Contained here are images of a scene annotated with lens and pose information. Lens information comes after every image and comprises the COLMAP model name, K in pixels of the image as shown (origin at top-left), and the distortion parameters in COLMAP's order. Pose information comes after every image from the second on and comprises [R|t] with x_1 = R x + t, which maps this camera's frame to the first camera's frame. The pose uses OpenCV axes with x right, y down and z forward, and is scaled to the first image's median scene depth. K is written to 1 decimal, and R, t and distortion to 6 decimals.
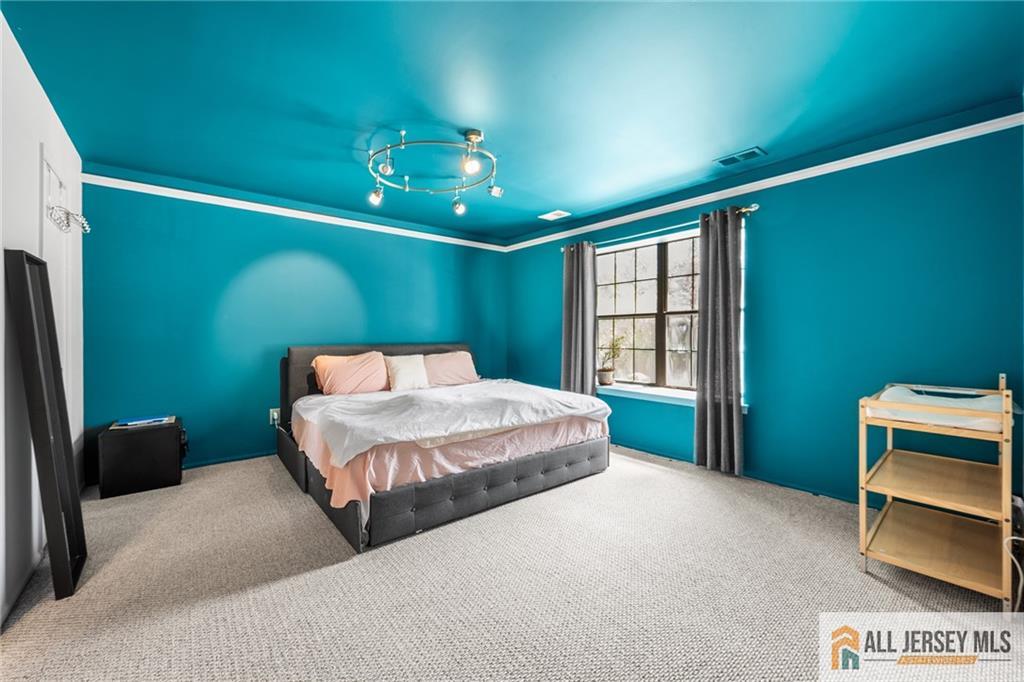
lens RADIAL K [[410.2, 0, 507.0], [0, 410.2, 340.1], [0, 0, 1]] dist [-0.001327, -0.000048]
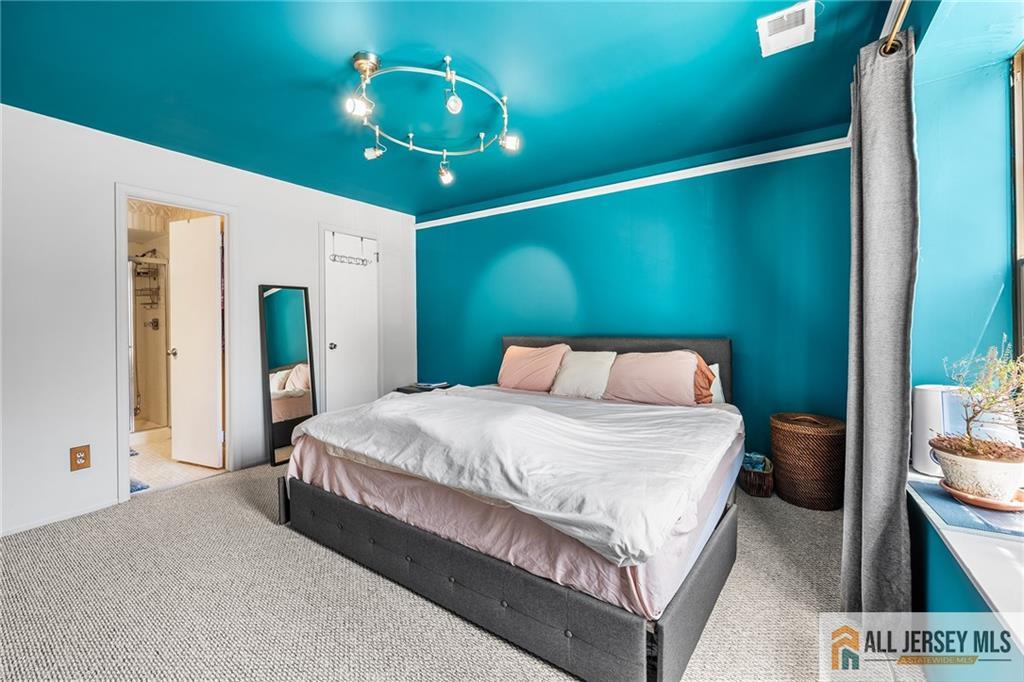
lens RADIAL K [[407.1, 0, 512.1], [0, 407.1, 326.1], [0, 0, 1]] dist [0.000036, -0.000066]
pose [[0.293825, 0.003707, -0.955852, 0.655507], [-0.005618, 0.999982, 0.002152, -0.016244], [0.955843, 0.004737, 0.293841, 0.961961]]
